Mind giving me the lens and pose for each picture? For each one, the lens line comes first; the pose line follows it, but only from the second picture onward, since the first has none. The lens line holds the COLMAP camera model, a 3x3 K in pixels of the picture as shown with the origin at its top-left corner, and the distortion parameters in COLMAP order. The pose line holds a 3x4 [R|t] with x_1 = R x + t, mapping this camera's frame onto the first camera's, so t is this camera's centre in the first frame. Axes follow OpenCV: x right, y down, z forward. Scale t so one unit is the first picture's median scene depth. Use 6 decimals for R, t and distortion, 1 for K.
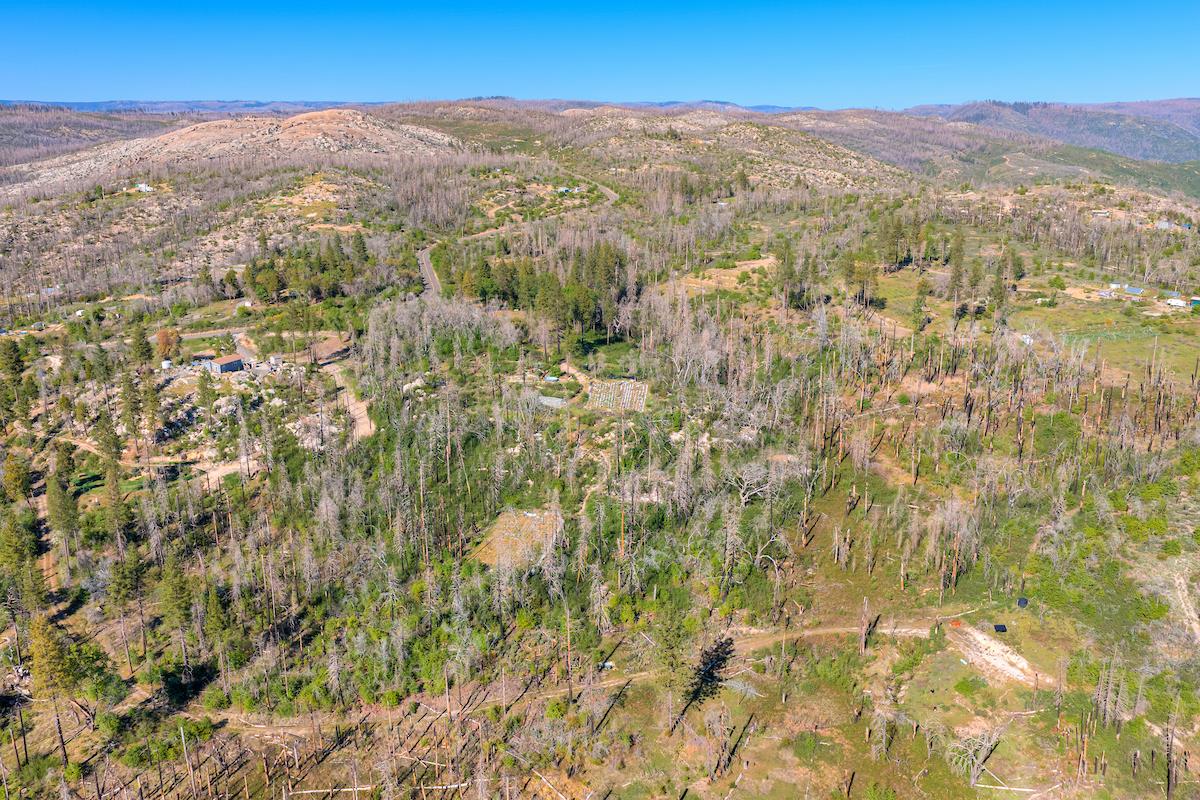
lens RADIAL K [[1010.9, 0, 599.7], [0, 1010.9, 398.1], [0, 0, 1]] dist [0.015668, -0.024177]
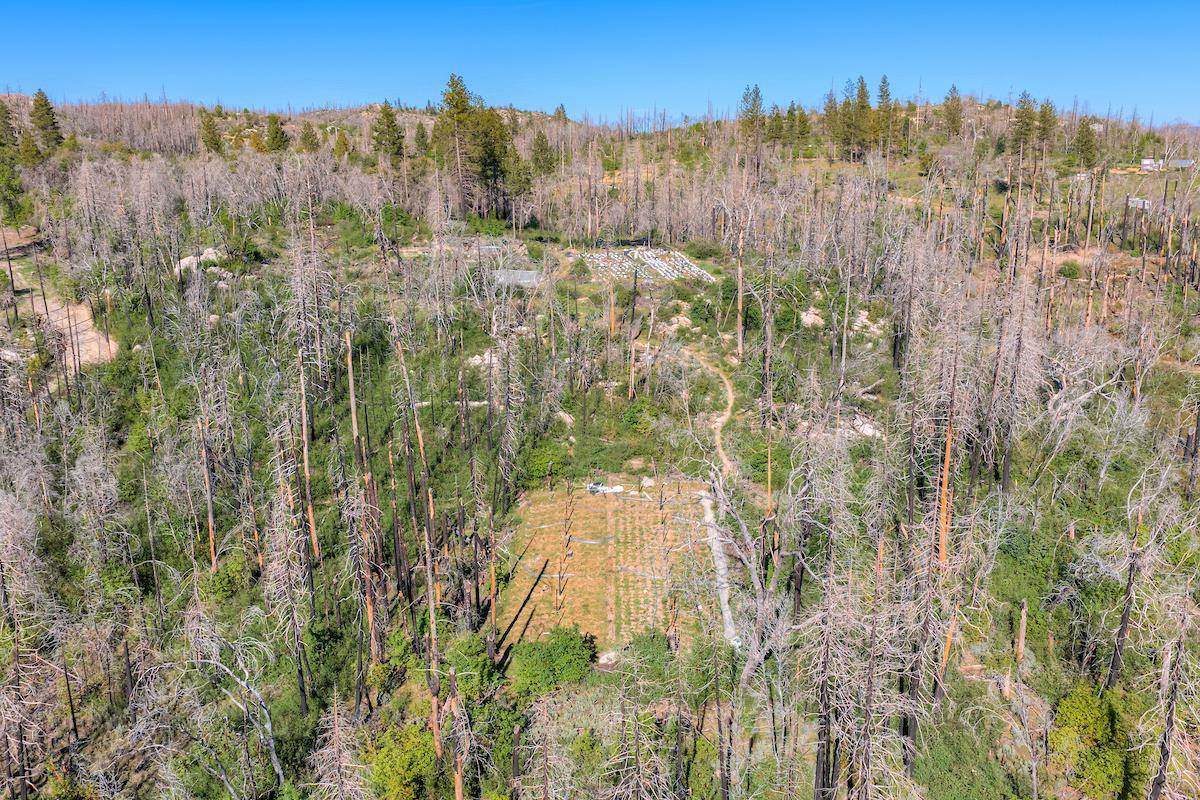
lens RADIAL K [[1010.9, 0, 600.0], [0, 1010.9, 403.0], [0, 0, 1]] dist [0.015668, -0.024177]
pose [[0.962225, -0.059422, 0.265691, -0.140757], [0.066650, 0.997609, -0.018263, 0.074863], [-0.263971, 0.035281, 0.963885, 0.531004]]
